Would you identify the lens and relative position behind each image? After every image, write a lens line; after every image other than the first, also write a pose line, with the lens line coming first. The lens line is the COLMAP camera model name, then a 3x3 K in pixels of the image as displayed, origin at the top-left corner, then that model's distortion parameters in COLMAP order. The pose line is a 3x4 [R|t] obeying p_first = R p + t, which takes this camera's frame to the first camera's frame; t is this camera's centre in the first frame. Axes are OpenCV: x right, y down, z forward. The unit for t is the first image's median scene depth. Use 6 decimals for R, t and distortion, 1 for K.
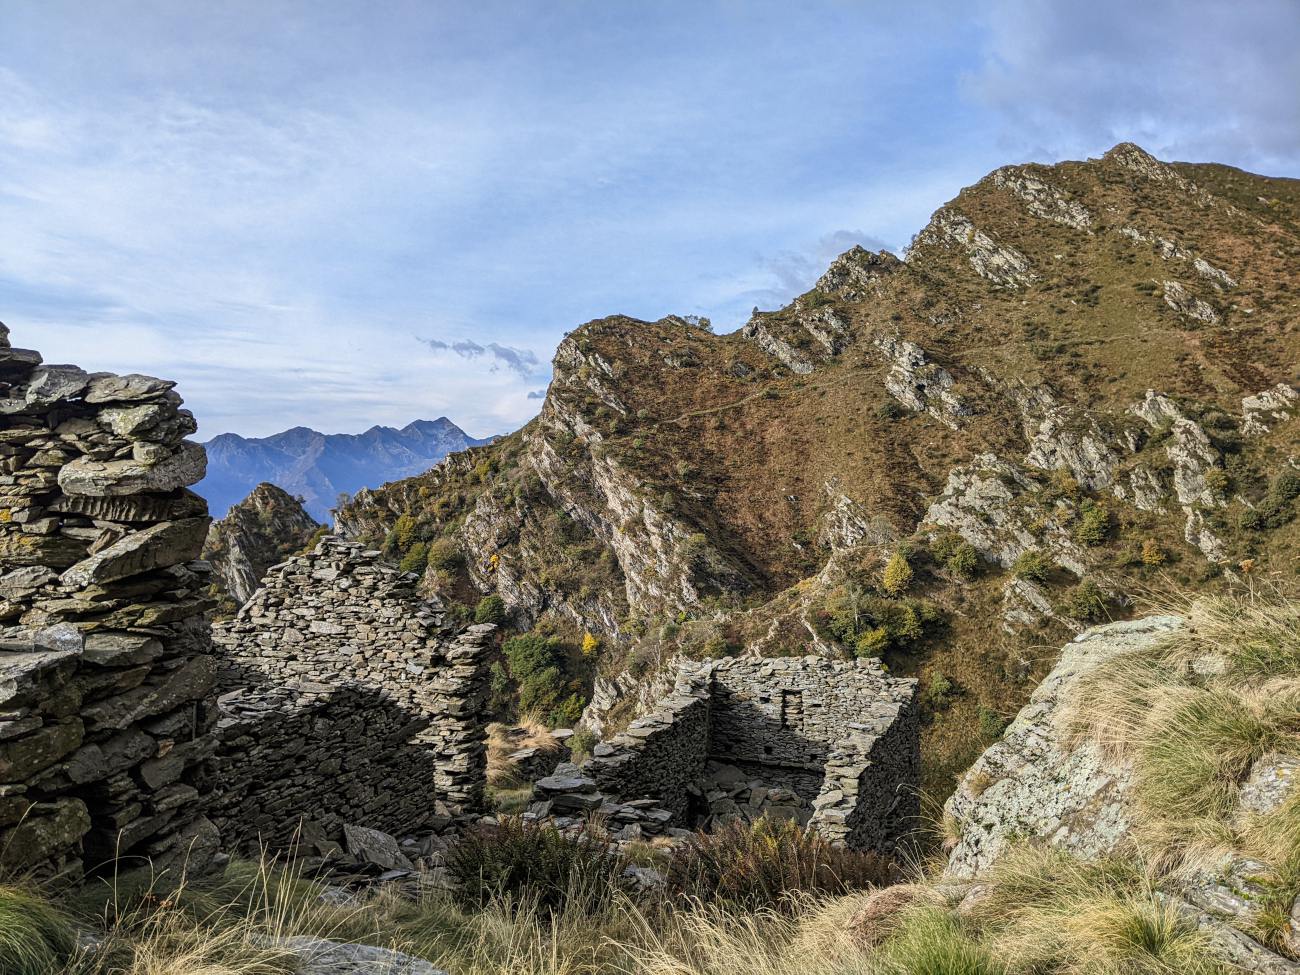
lens RADIAL K [[1034.3, 0, 631.8], [0, 1034.3, 498.4], [0, 0, 1]] dist [0.082051, -0.130417]
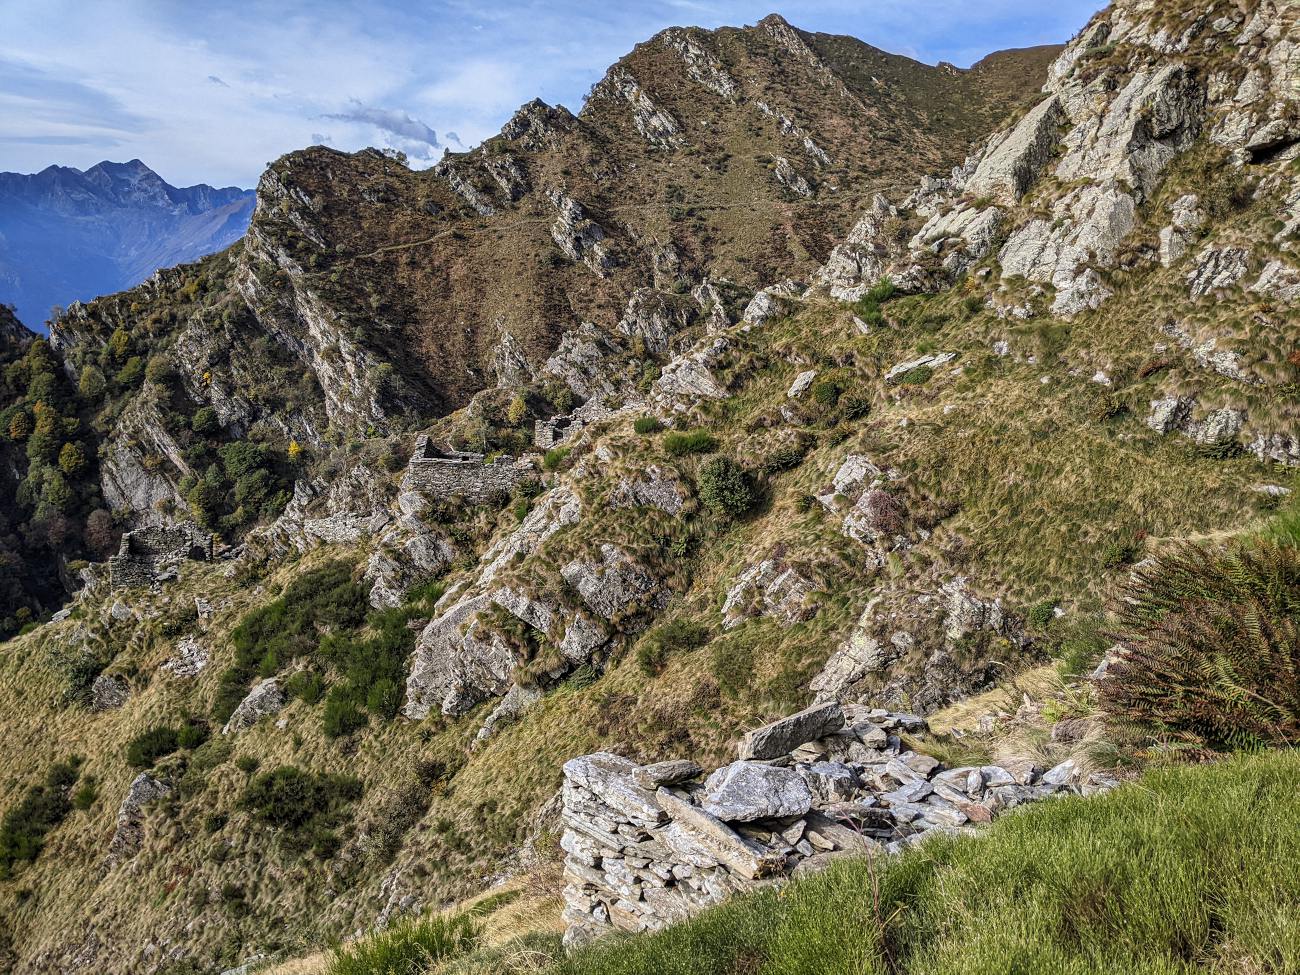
lens RADIAL K [[1034.3, 0, 649.7], [0, 1034.3, 507.5], [0, 0, 1]] dist [0.082051, -0.130417]
pose [[0.964975, -0.012051, 0.262066, 0.038581], [-0.046455, 0.975309, 0.215905, -0.076037], [-0.258197, -0.220518, 0.940588, -0.277458]]
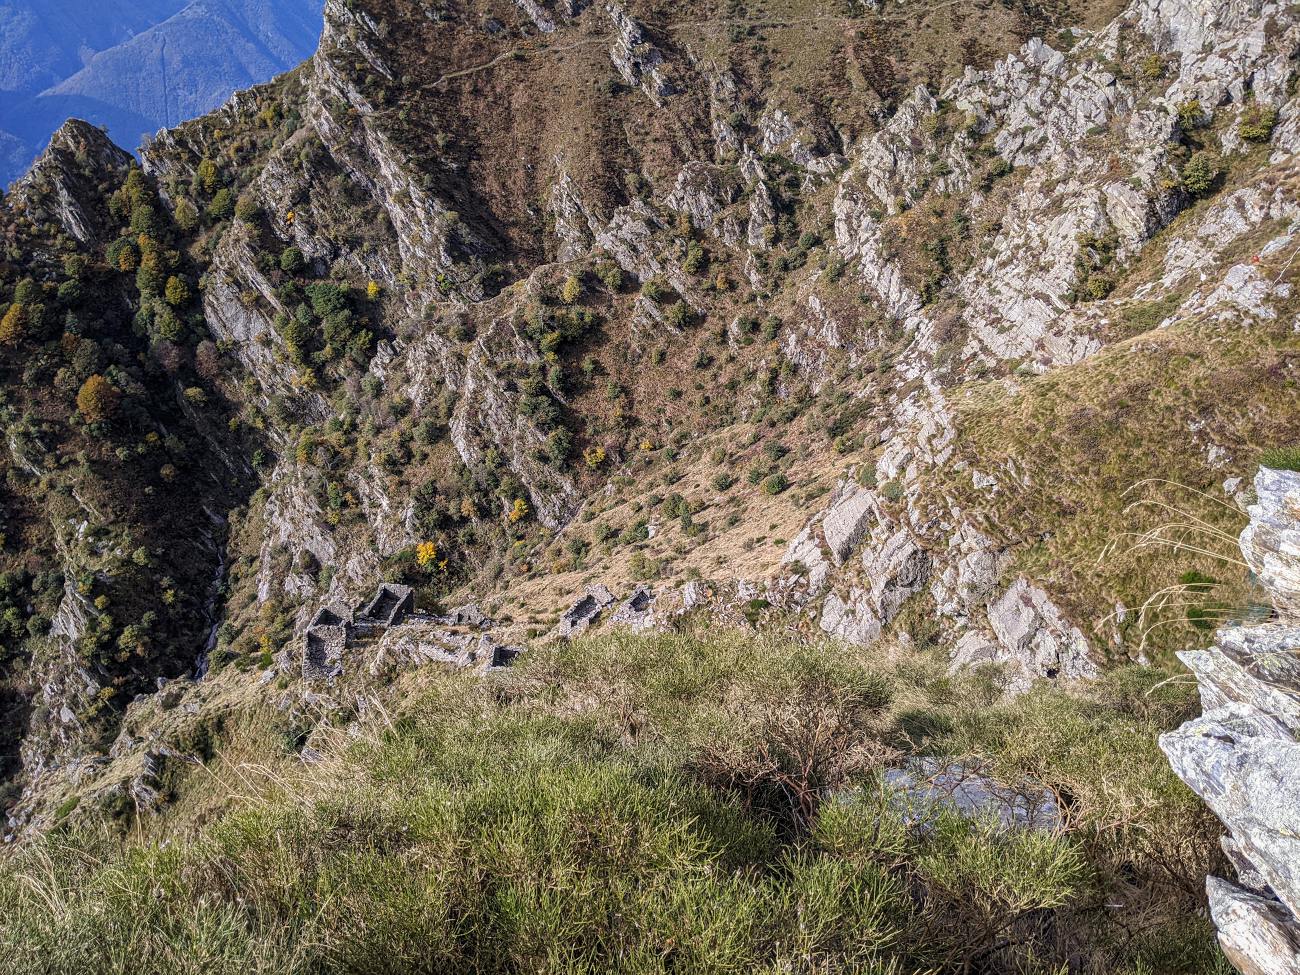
lens RADIAL K [[1034.3, 0, 659.1], [0, 1034.3, 500.7], [0, 0, 1]] dist [0.082051, -0.130417]
pose [[0.978309, -0.037173, 0.203787, 0.035014], [-0.064066, 0.881241, 0.468305, -0.265327], [-0.196994, -0.471203, 0.859745, -0.360773]]
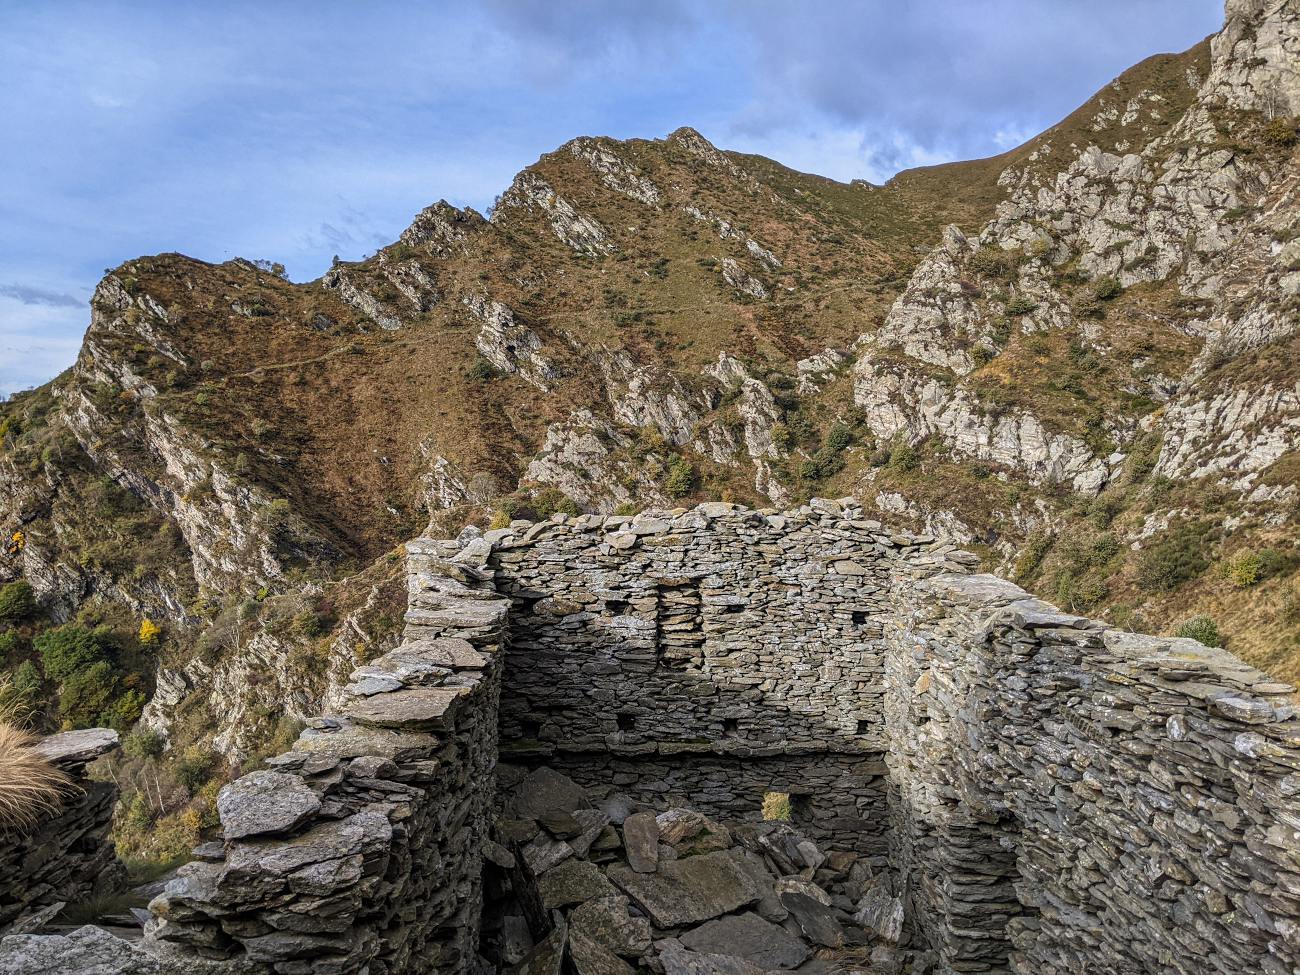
lens RADIAL K [[1034.3, 0, 631.7], [0, 1034.3, 504.9], [0, 0, 1]] dist [0.082051, -0.130417]
pose [[0.922571, -0.029093, 0.384729, -0.002108], [0.016214, 0.999196, 0.036677, 0.009530], [-0.385486, -0.027599, 0.922301, 0.042219]]
